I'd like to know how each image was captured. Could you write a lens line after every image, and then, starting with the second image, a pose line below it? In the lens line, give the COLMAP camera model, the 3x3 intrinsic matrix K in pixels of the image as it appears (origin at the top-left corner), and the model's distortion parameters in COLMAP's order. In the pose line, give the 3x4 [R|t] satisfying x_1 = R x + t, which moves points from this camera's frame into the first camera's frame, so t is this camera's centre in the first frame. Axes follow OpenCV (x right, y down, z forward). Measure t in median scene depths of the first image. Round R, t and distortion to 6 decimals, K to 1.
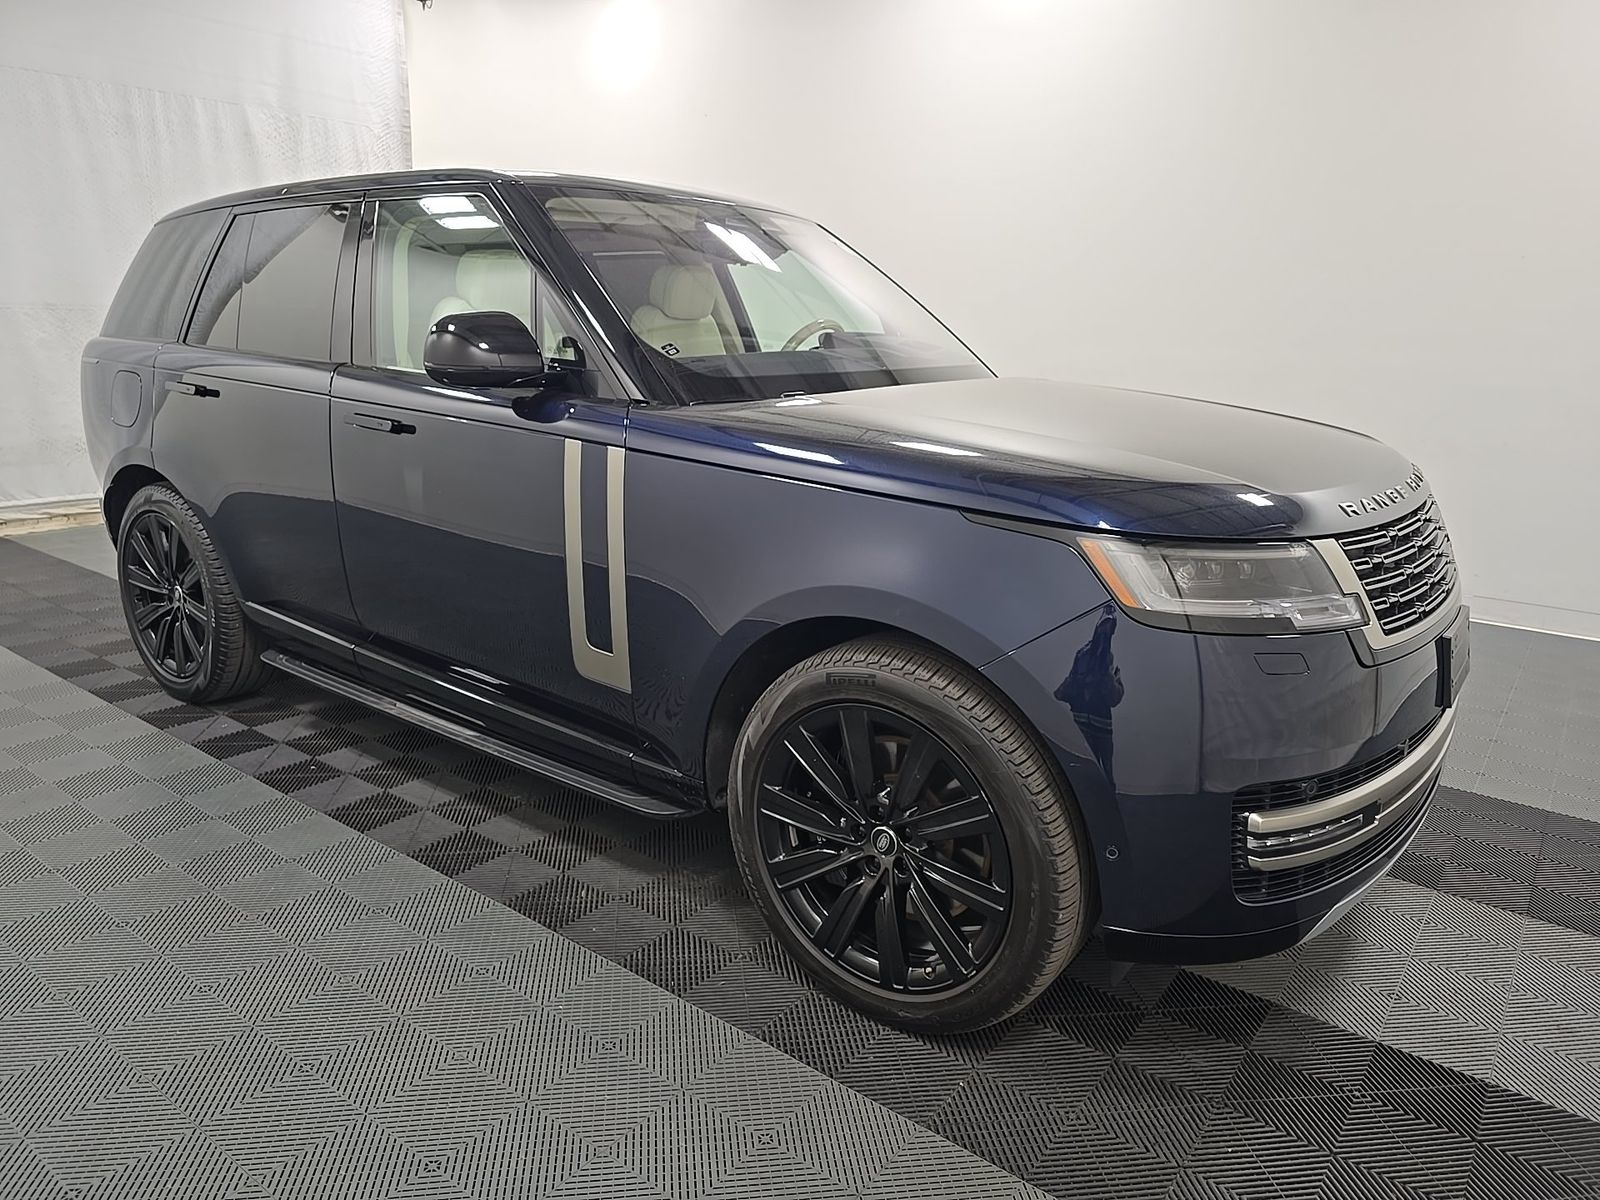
lens RADIAL K [[1080.6, 0, 803.8], [0, 1080.6, 600.0], [0, 0, 1]] dist [0.003870, 0.001258]
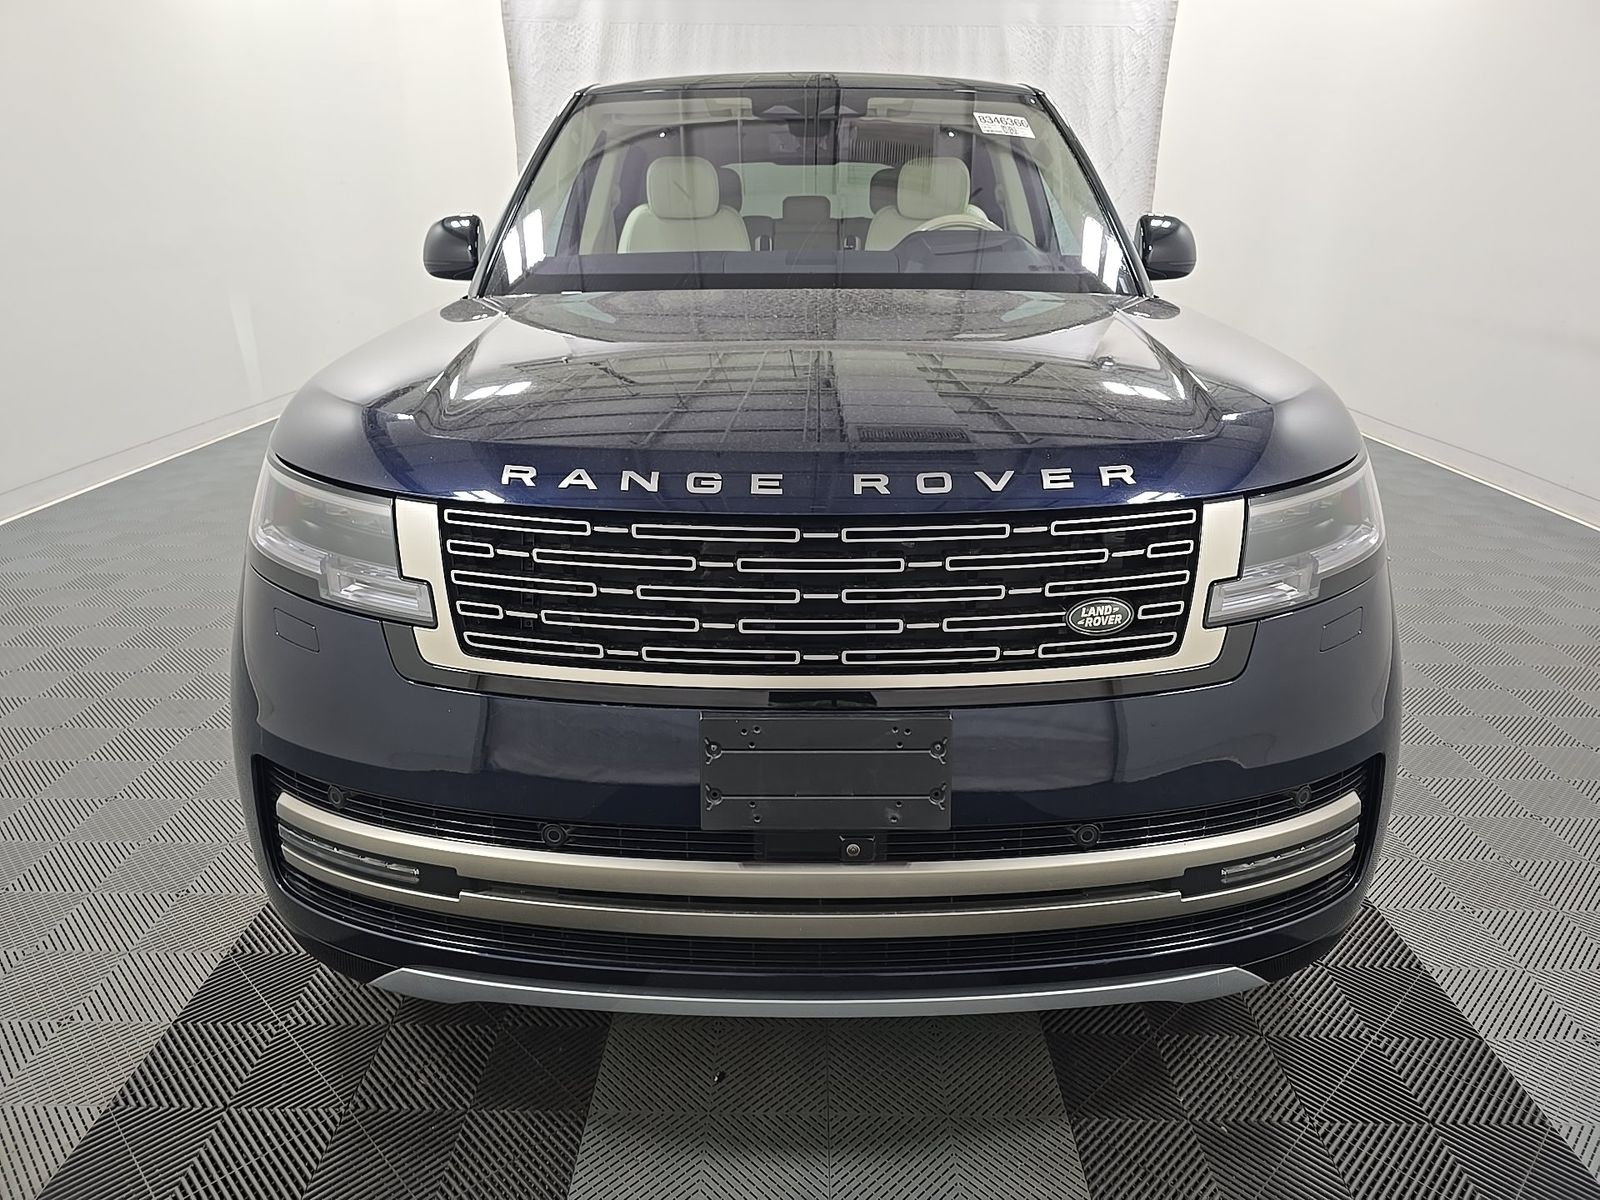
lens RADIAL K [[1080.6, 0, 803.8], [0, 1080.6, 600.0], [0, 0, 1]] dist [0.003870, 0.001258]
pose [[0.596047, 0.248224, -0.763618, 0.324412], [-0.190936, 0.967554, 0.165479, -0.043535], [0.779918, 0.047169, 0.624102, 0.196051]]
